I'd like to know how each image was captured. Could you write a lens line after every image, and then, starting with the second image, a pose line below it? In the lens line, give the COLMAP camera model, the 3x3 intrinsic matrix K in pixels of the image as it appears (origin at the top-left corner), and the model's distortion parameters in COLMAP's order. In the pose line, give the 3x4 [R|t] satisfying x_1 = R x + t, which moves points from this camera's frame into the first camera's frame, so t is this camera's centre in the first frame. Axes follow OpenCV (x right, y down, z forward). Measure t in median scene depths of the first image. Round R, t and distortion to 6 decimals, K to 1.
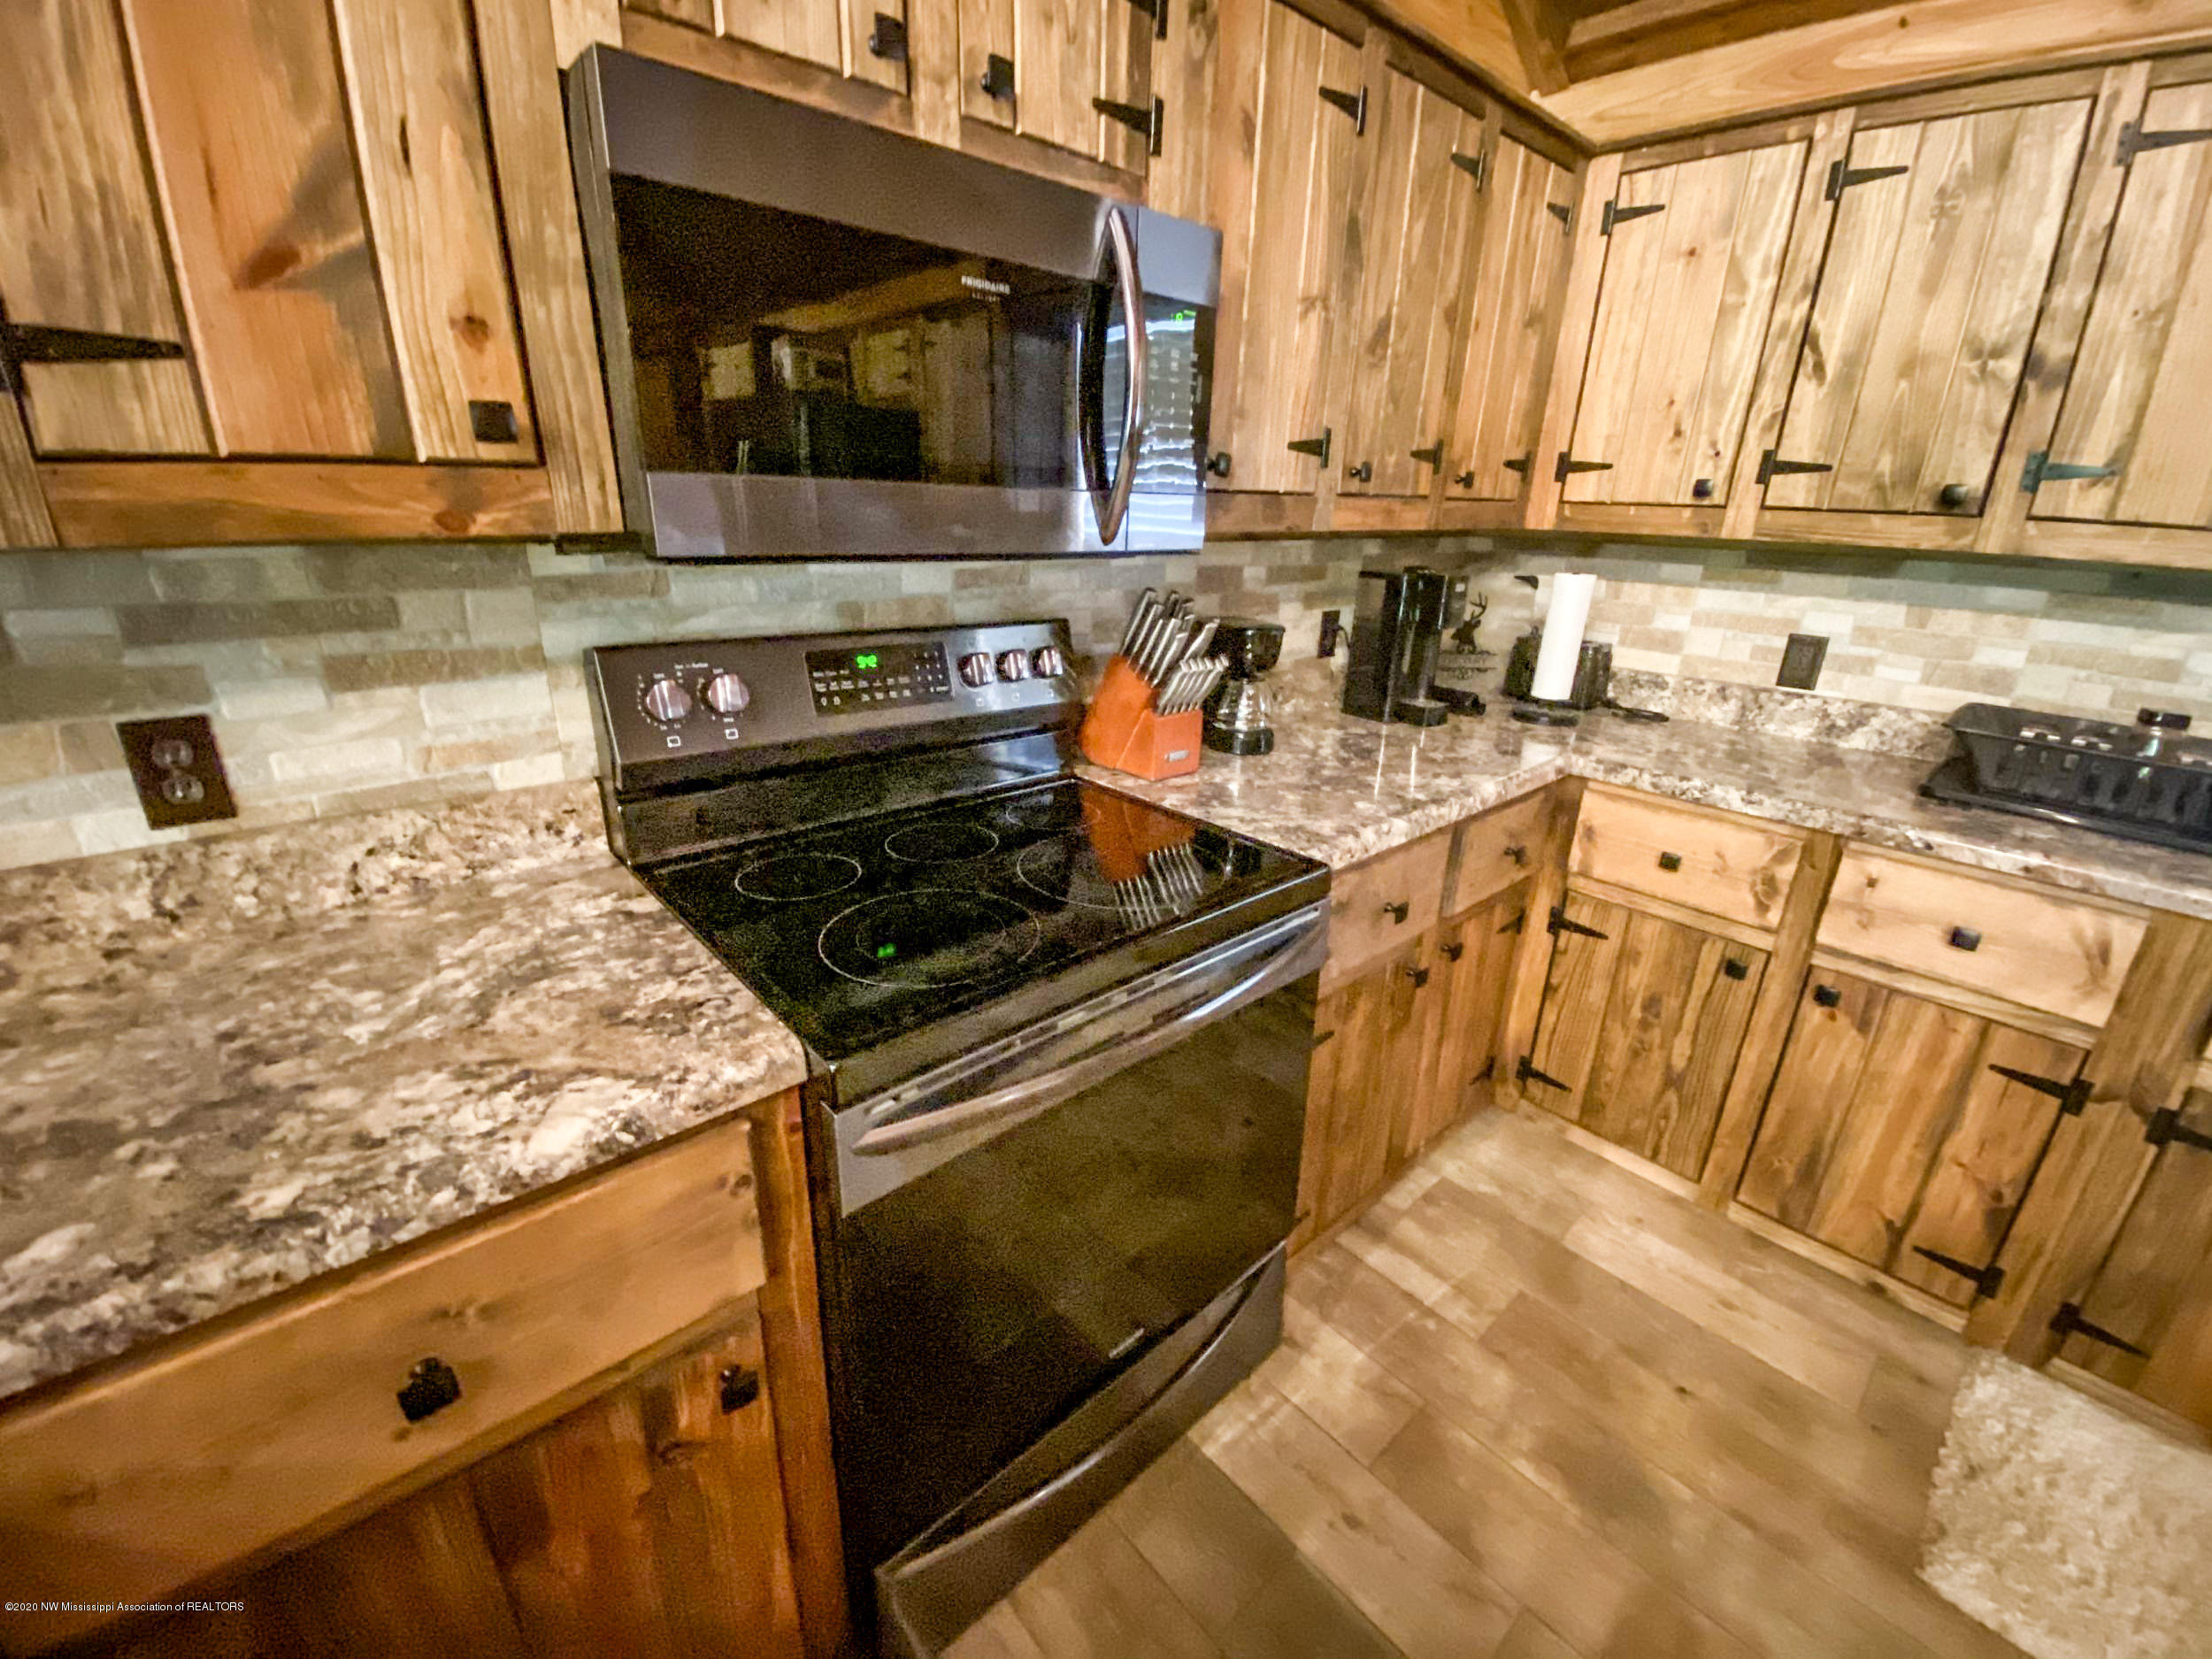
lens RADIAL K [[908.1, 0, 1103.1], [0, 908.1, 828.1], [0, 0, 1]] dist [0.024159, -0.024493]
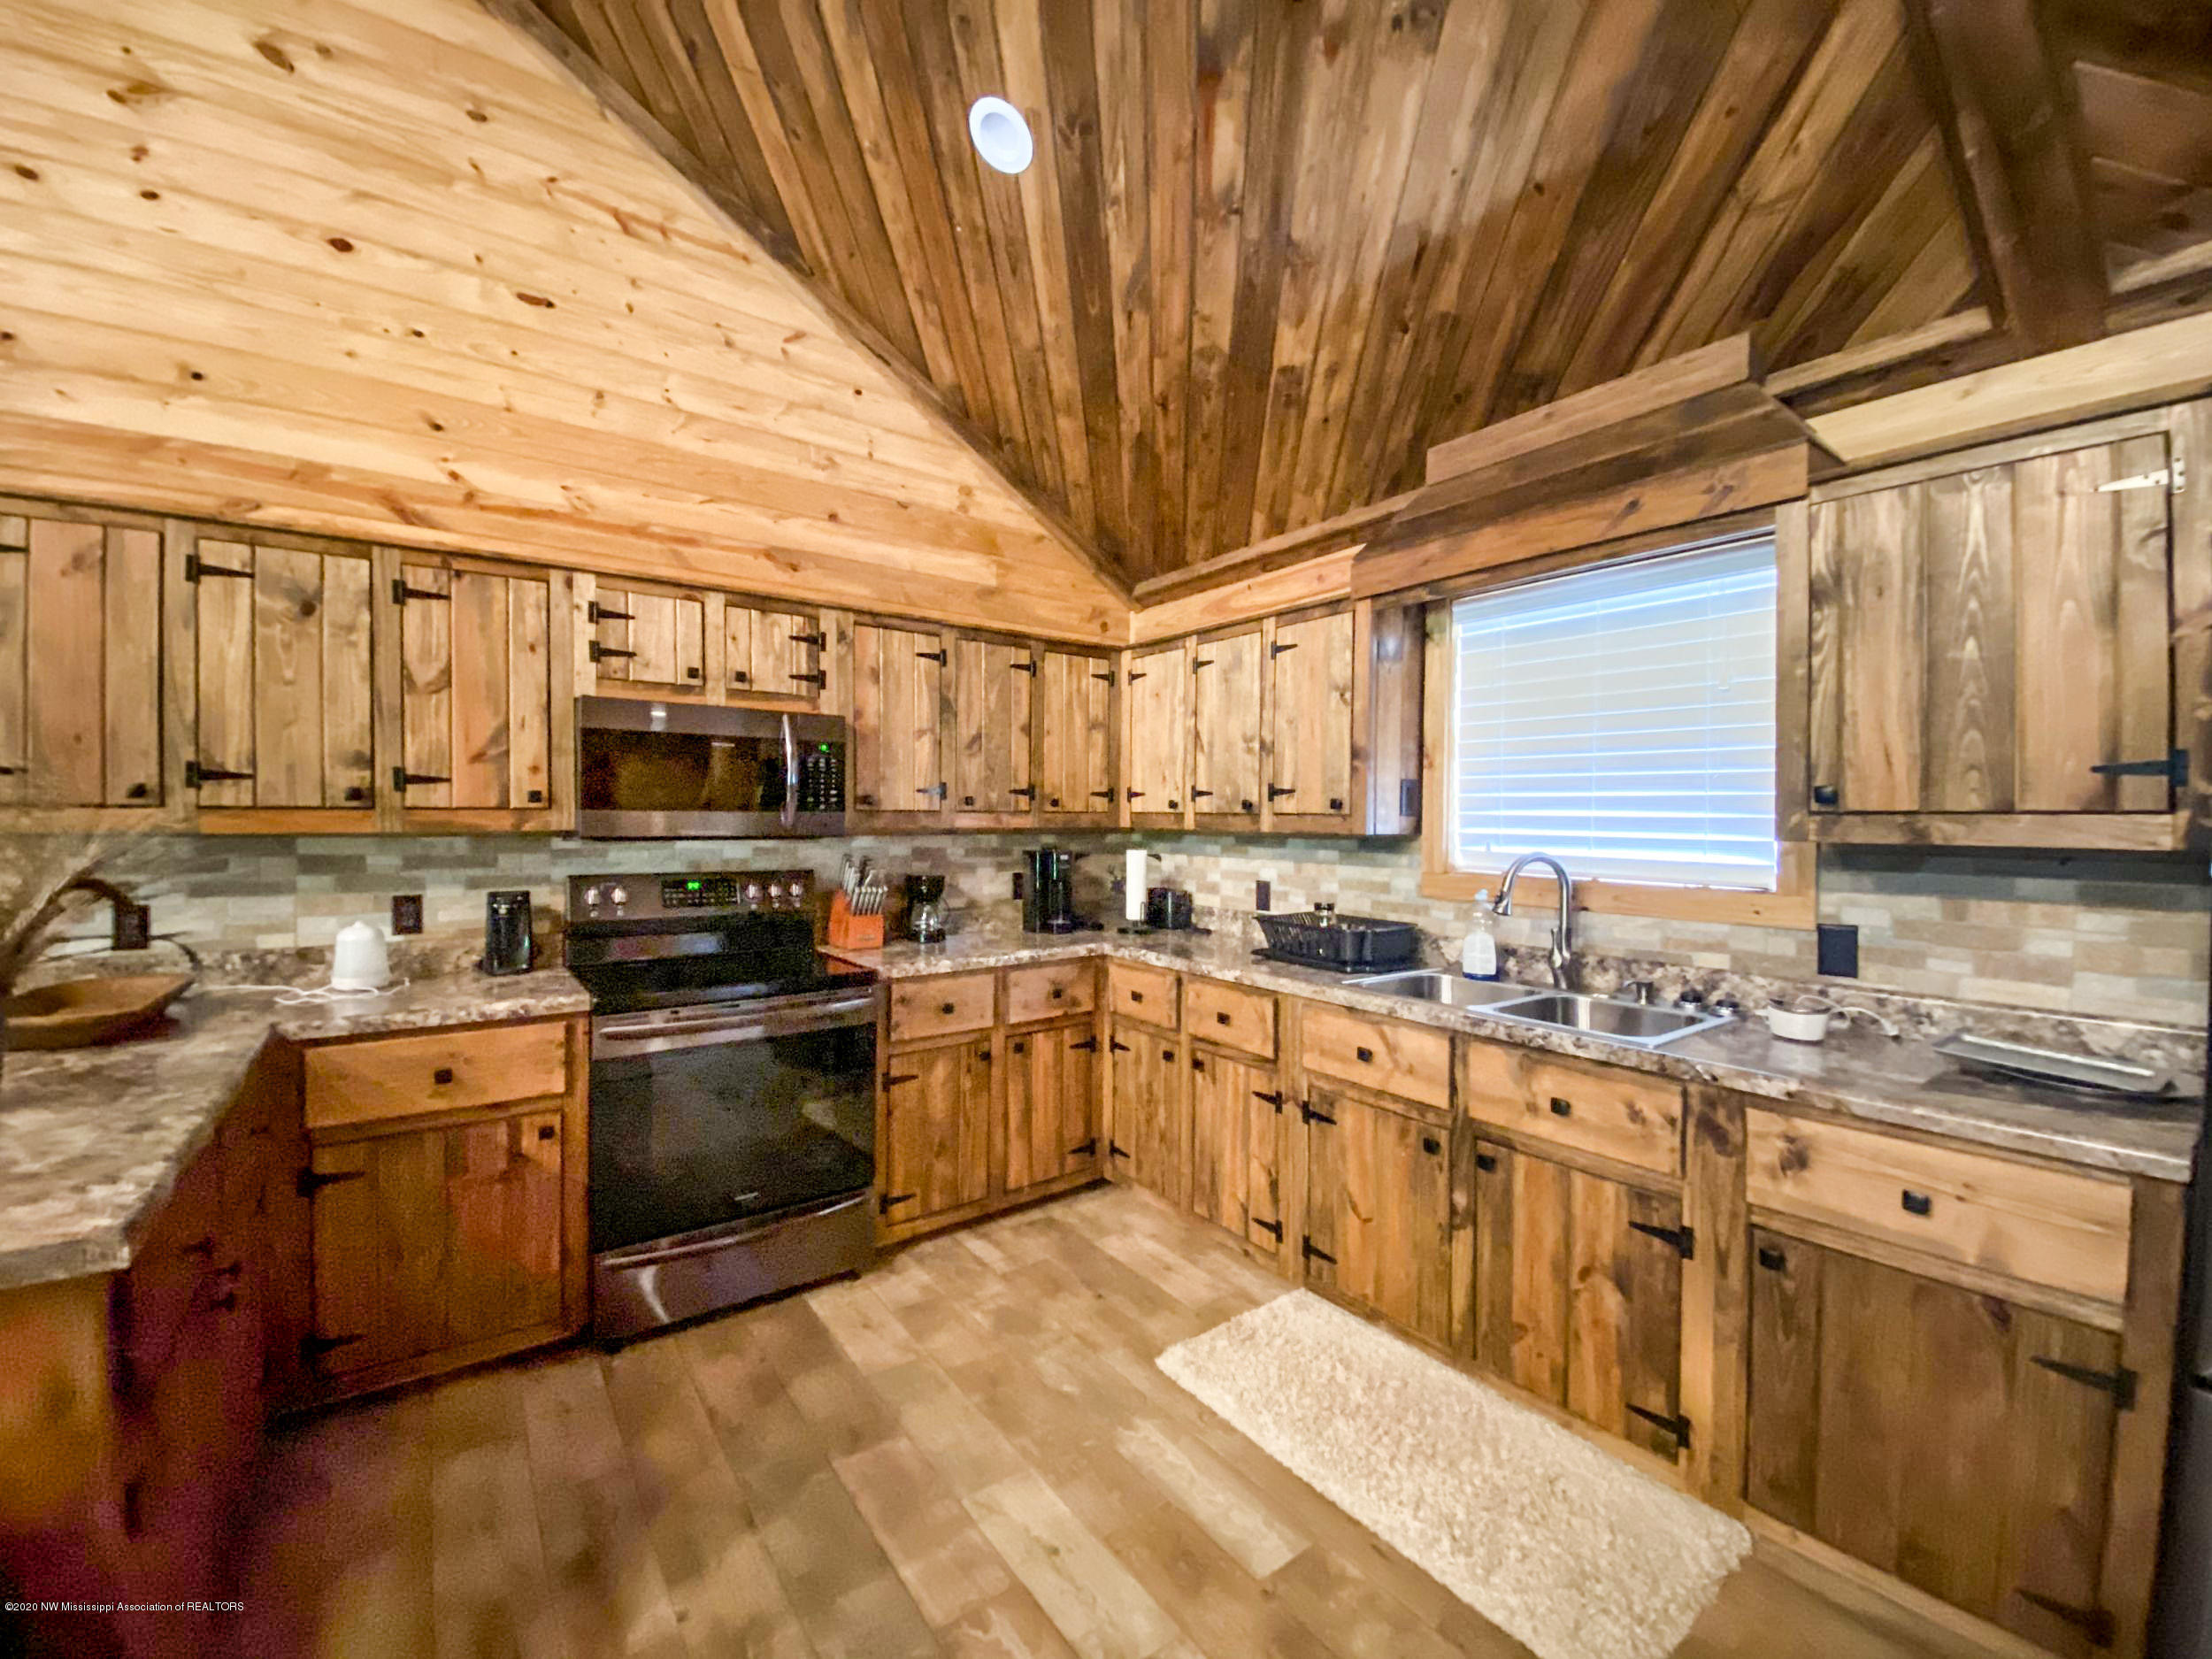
lens RADIAL K [[898.1, 0, 1114.8], [0, 898.1, 821.9], [0, 0, 1]] dist [0.023631, -0.037561]
pose [[0.996957, -0.017861, -0.075873, 0.802867], [-0.008435, 0.942956, -0.332809, 0.338478], [0.077490, 0.332437, 0.939937, -0.896344]]
